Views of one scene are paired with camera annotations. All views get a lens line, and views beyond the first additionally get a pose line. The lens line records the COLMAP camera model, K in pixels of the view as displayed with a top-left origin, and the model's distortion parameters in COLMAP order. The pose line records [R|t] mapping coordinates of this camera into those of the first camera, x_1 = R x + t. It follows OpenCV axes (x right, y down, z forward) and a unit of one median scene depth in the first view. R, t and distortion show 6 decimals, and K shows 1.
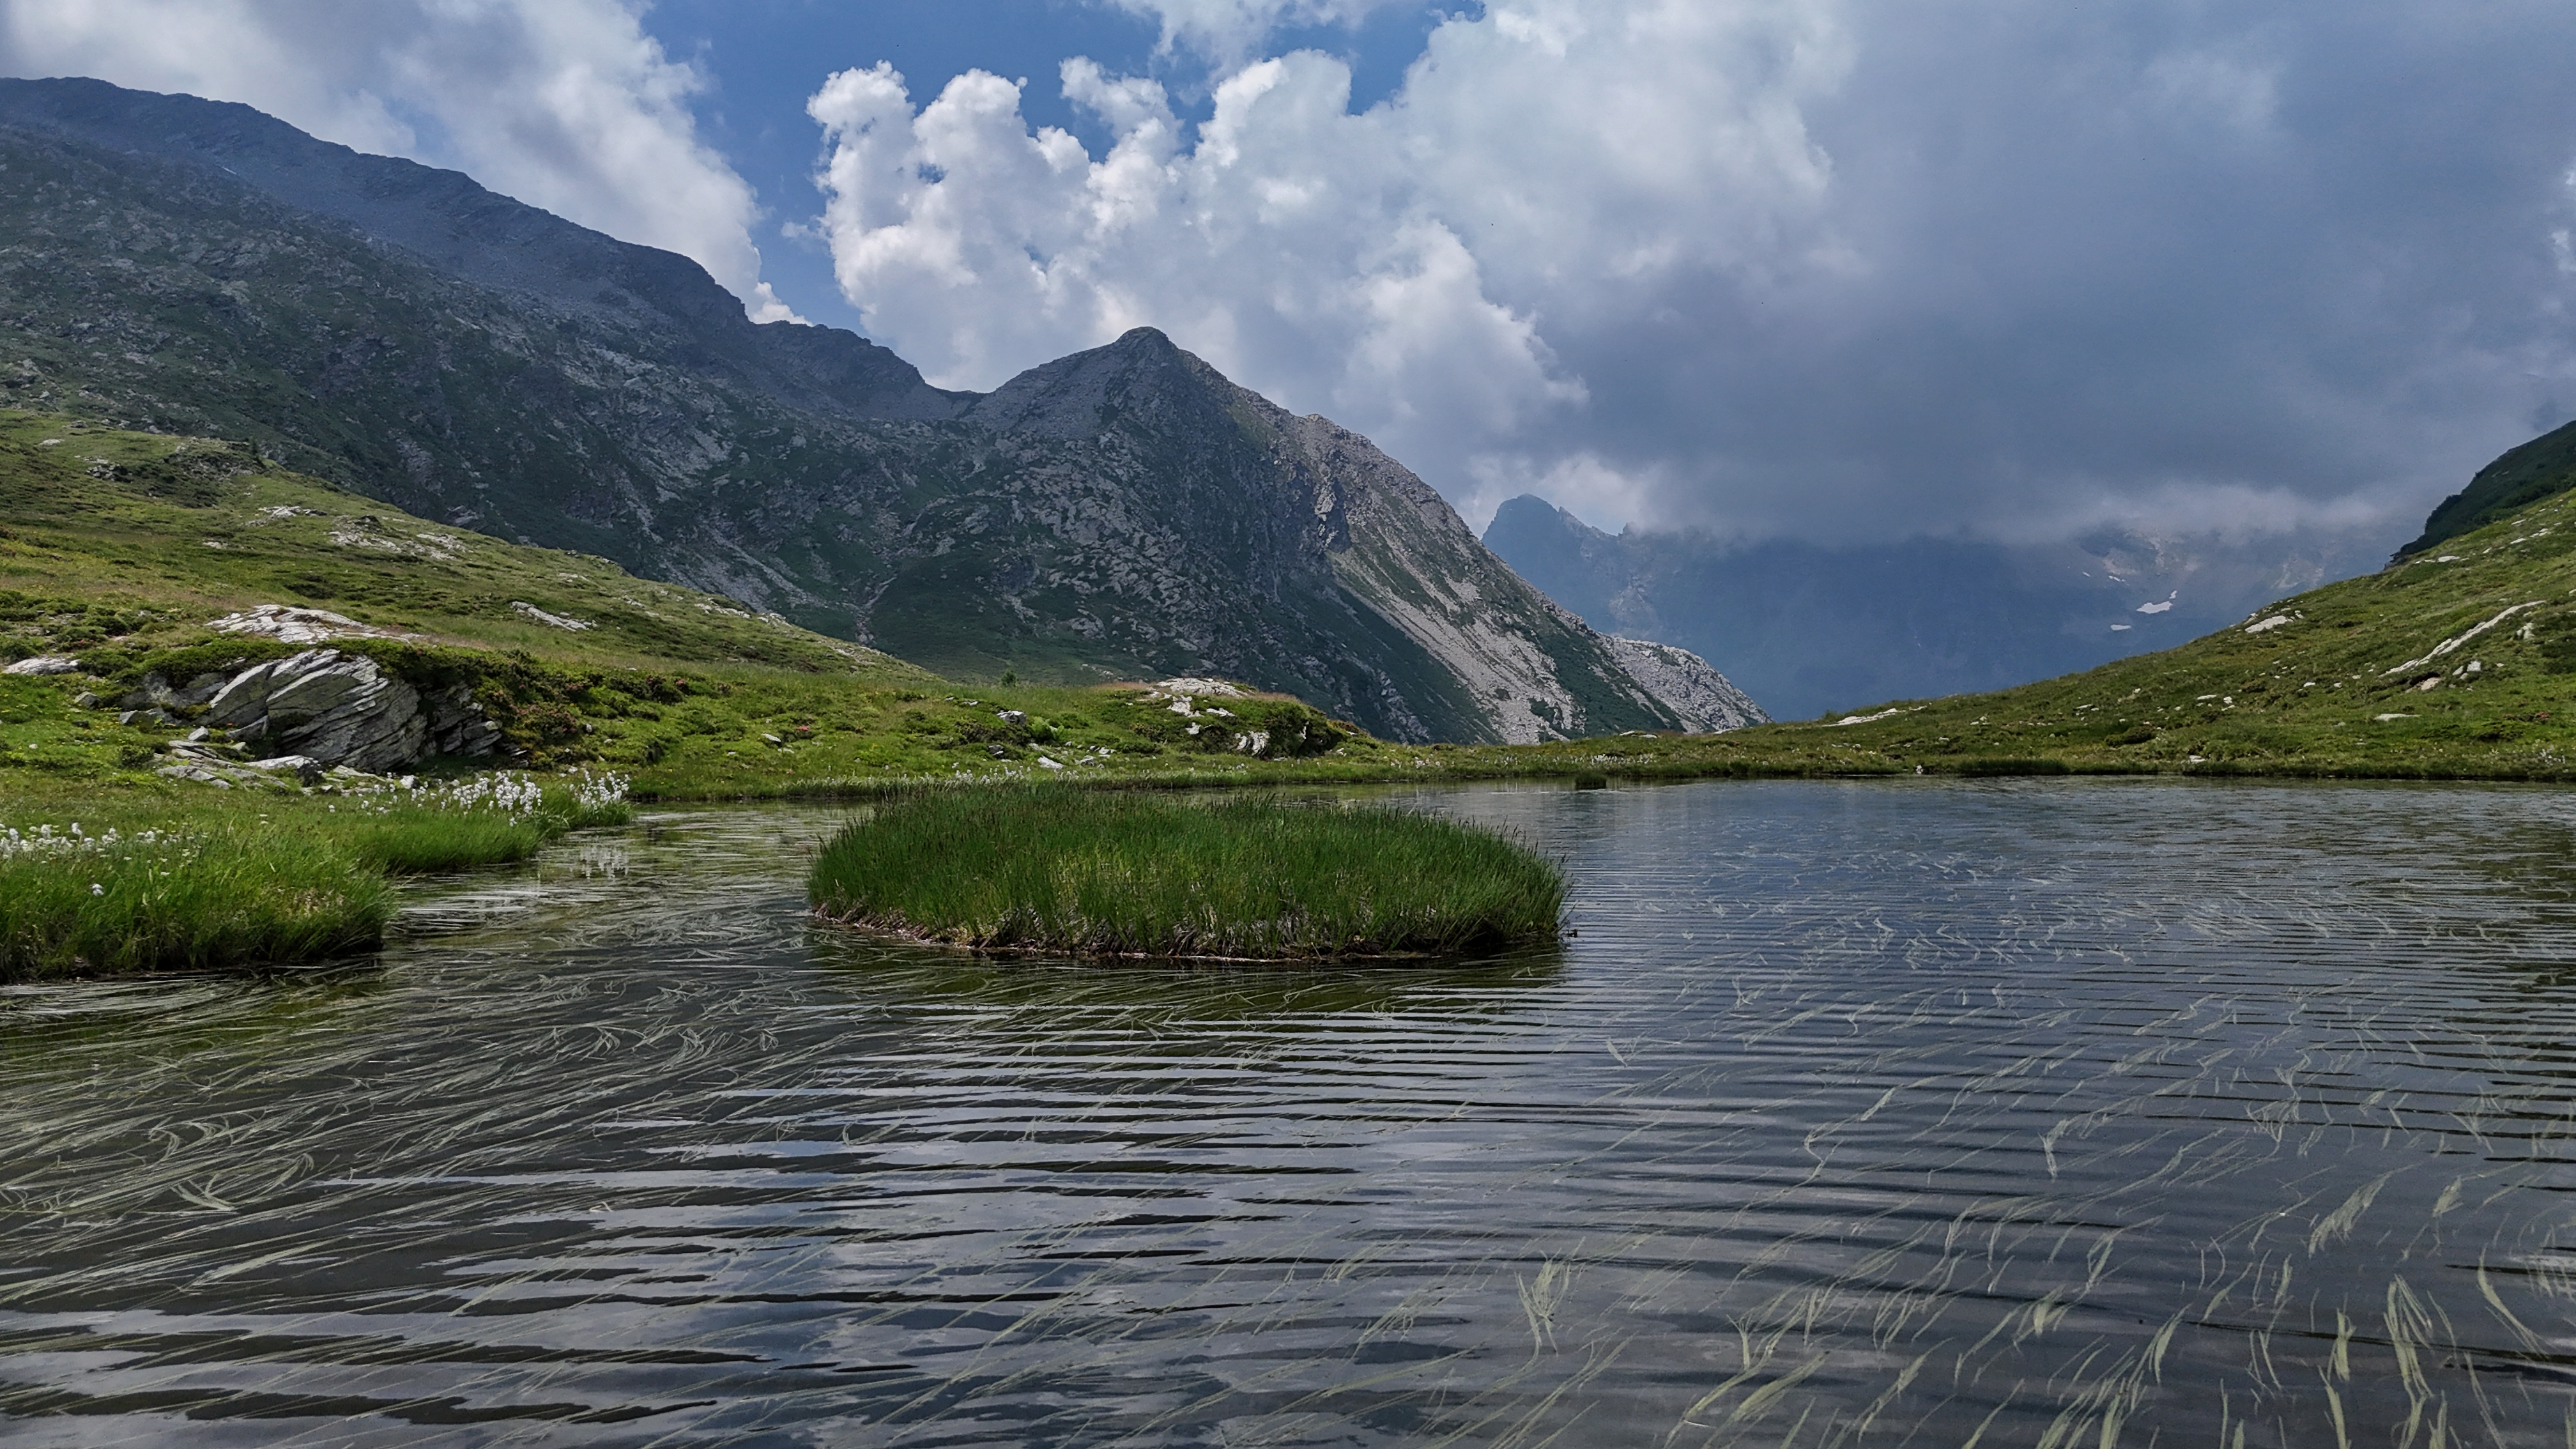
lens RADIAL K [[1905.2, 0, 1288.0], [0, 1905.2, 724.5], [0, 0, 1]] dist [0.151806, -0.322998]
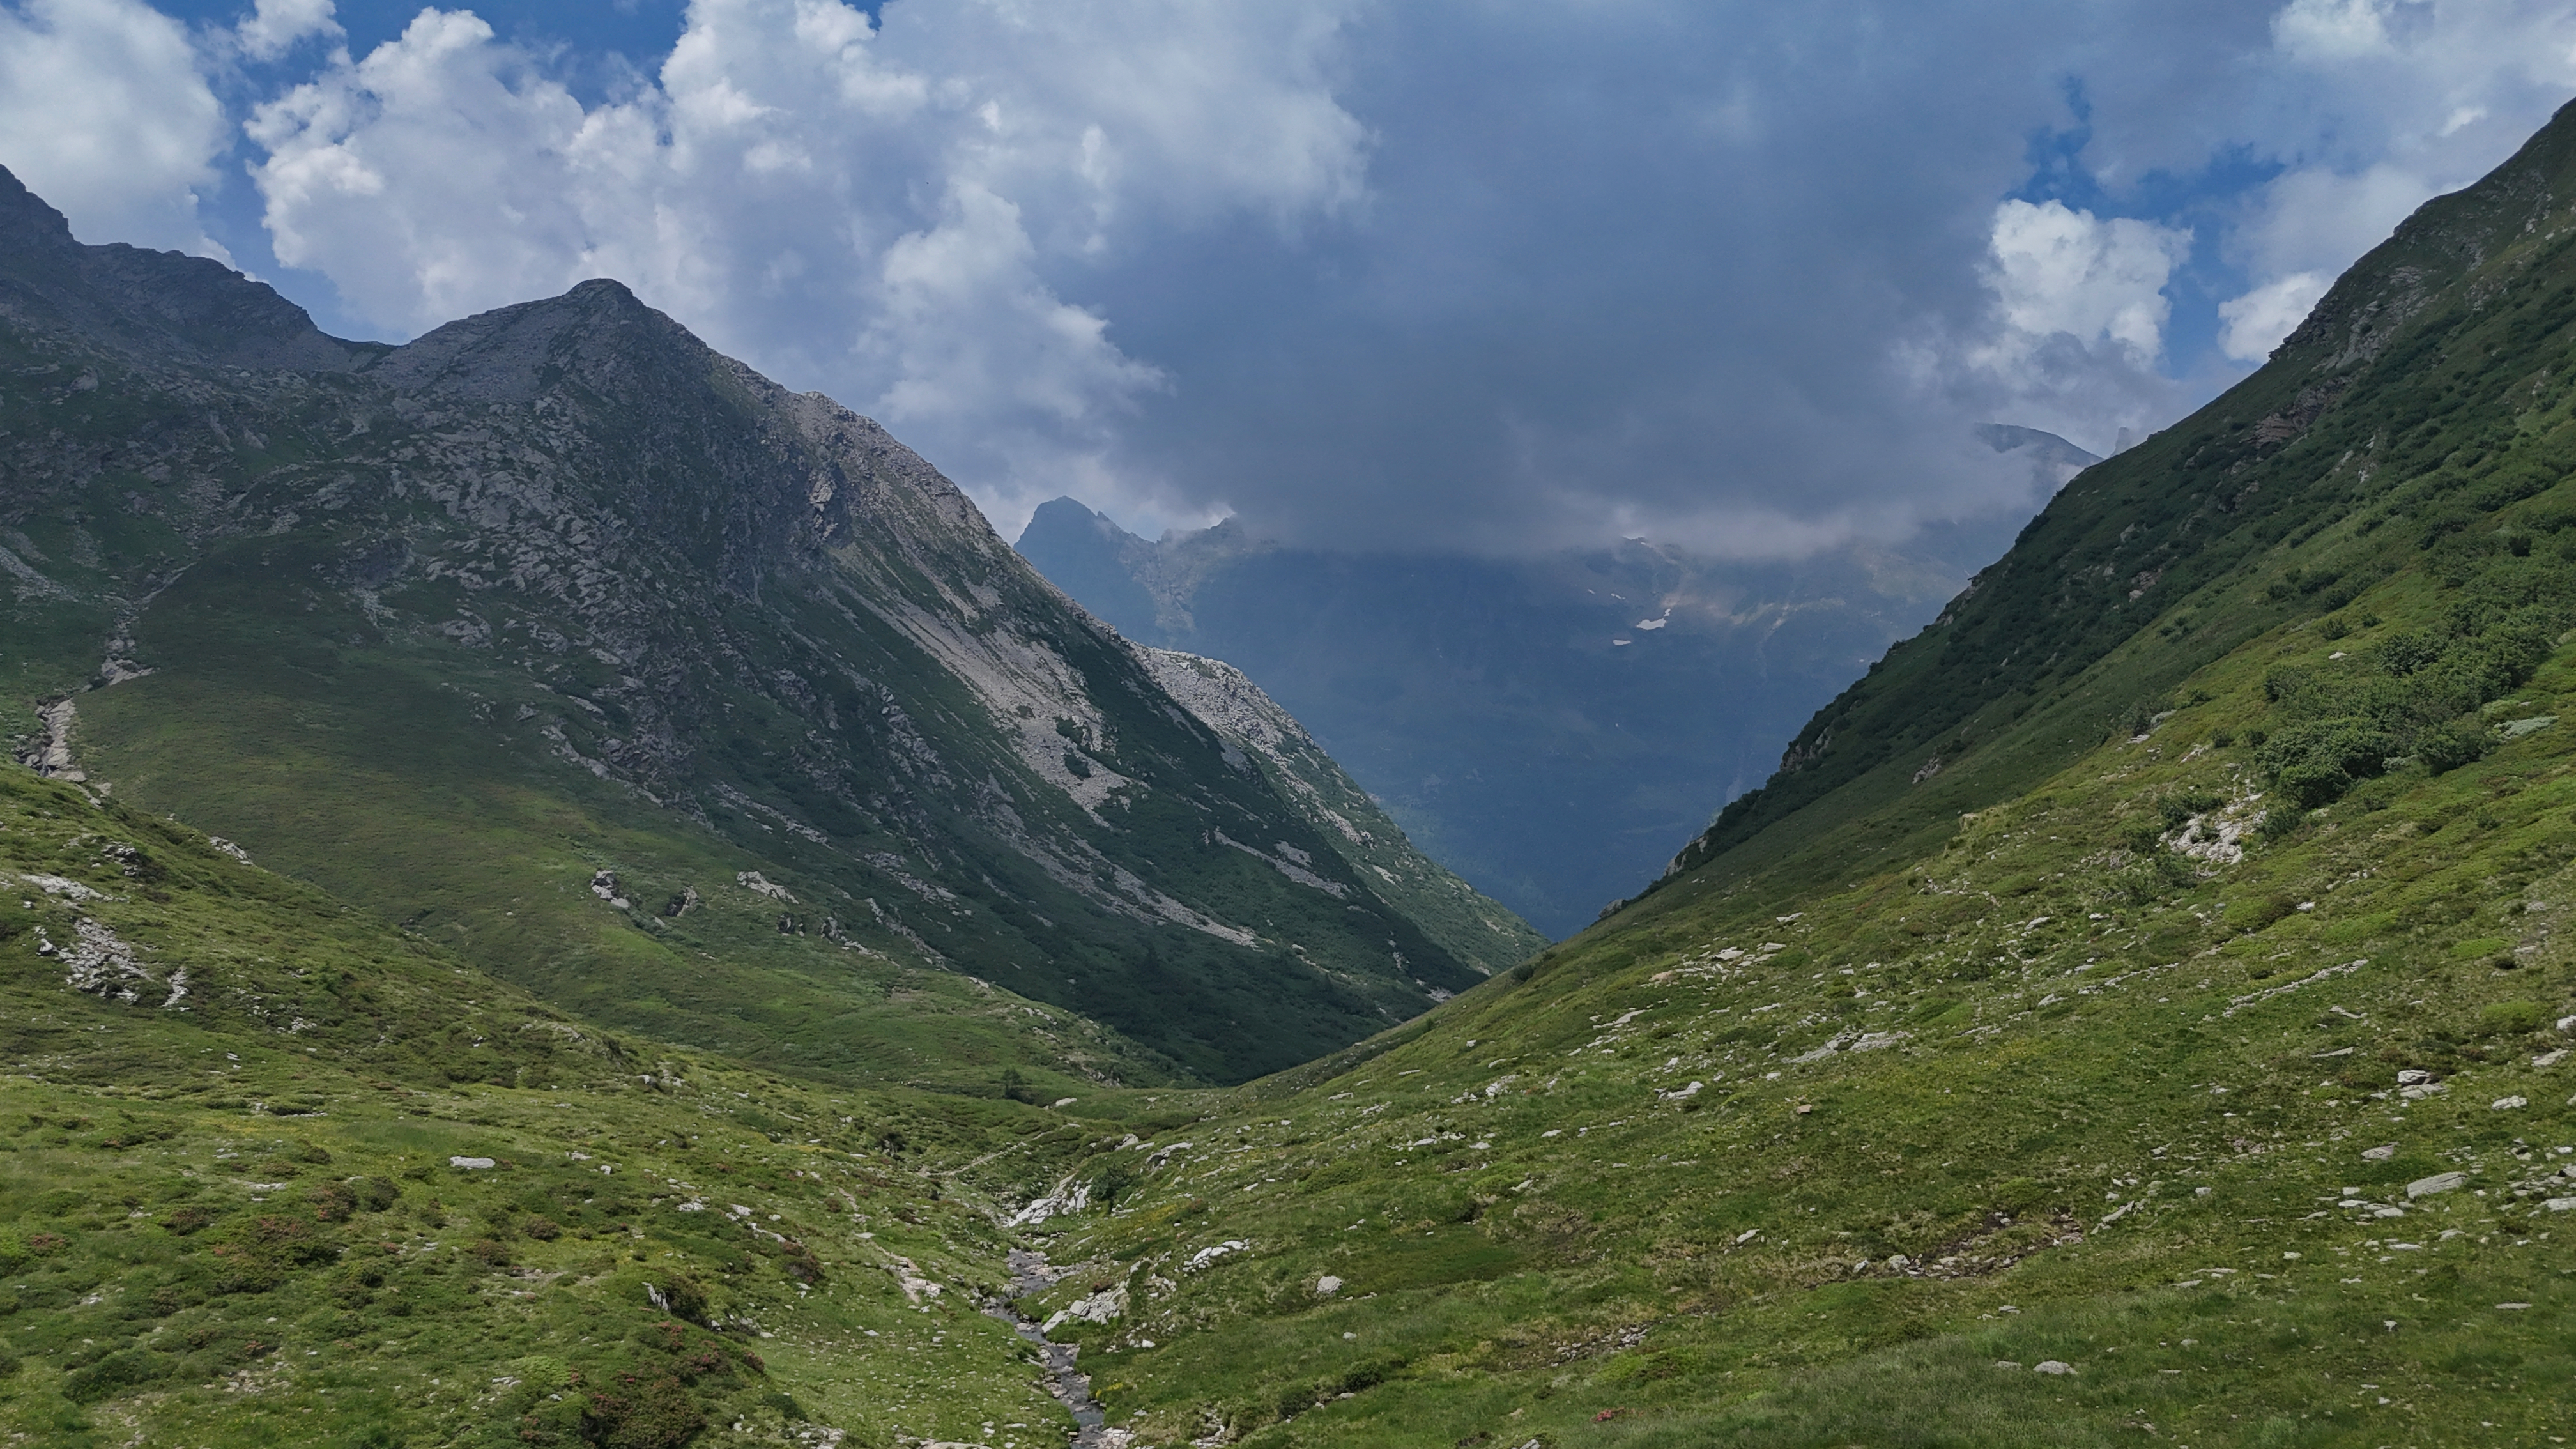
lens RADIAL K [[1864.4, 0, 1288.0], [0, 1864.4, 724.5], [0, 0, 1]] dist [0.084044, -0.085532]
pose [[0.971254, 0.001921, 0.238038, 0.024563], [-0.001749, 0.999998, -0.000934, -0.009618], [-0.238040, 0.000491, 0.971255, 0.126368]]
